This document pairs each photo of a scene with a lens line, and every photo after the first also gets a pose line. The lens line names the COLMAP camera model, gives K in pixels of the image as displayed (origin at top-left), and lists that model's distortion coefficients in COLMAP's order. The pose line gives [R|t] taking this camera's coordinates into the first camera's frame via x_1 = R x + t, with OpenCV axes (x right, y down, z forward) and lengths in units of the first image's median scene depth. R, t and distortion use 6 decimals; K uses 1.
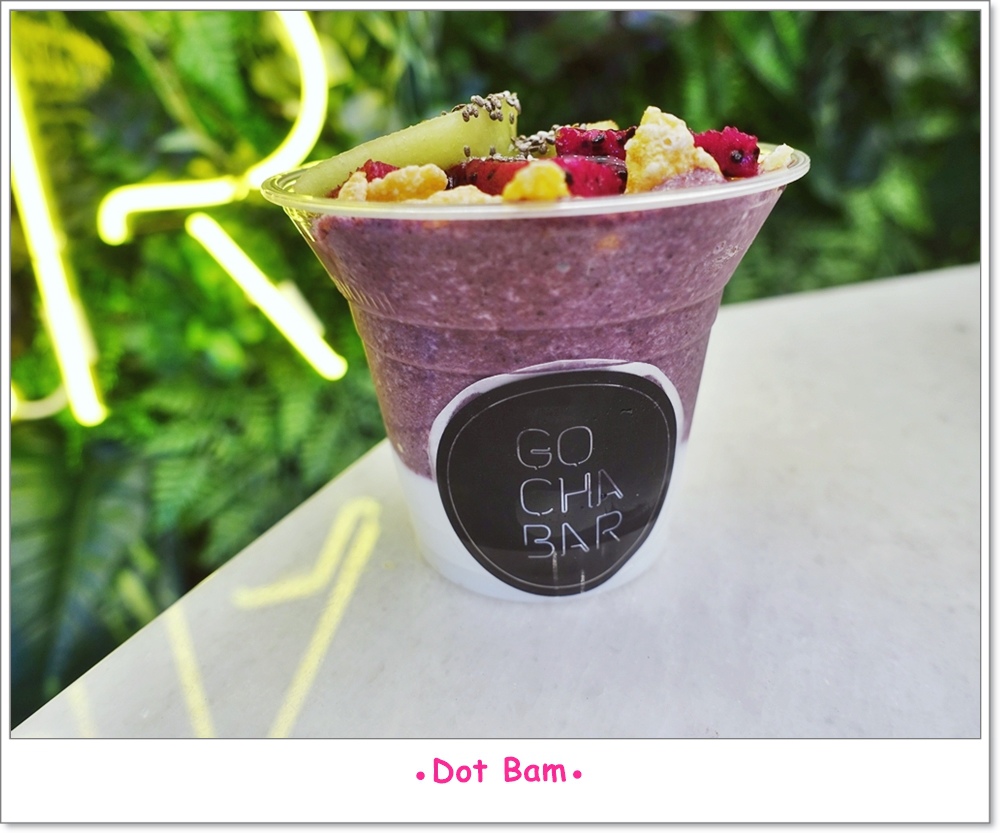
lens RADIAL K [[744.1, 0, 492.7], [0, 744.1, 373.2], [0, 0, 1]] dist [-0.010498, 0.004510]
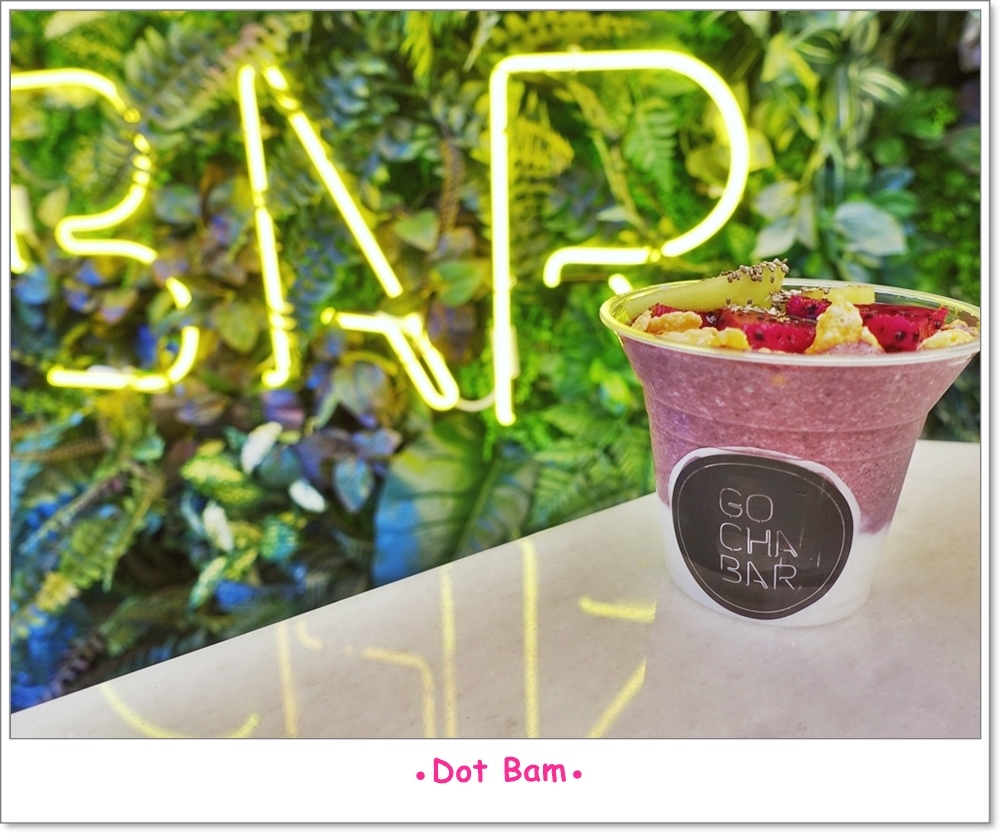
lens RADIAL K [[744.1, 0, 492.7], [0, 744.1, 373.2], [0, 0, 1]] dist [-0.010498, 0.004510]
pose [[0.842273, 0.176560, -0.509315, 0.340128], [-0.208831, 0.977931, -0.006339, -0.039808], [0.496956, 0.111700, 0.860557, -0.508211]]
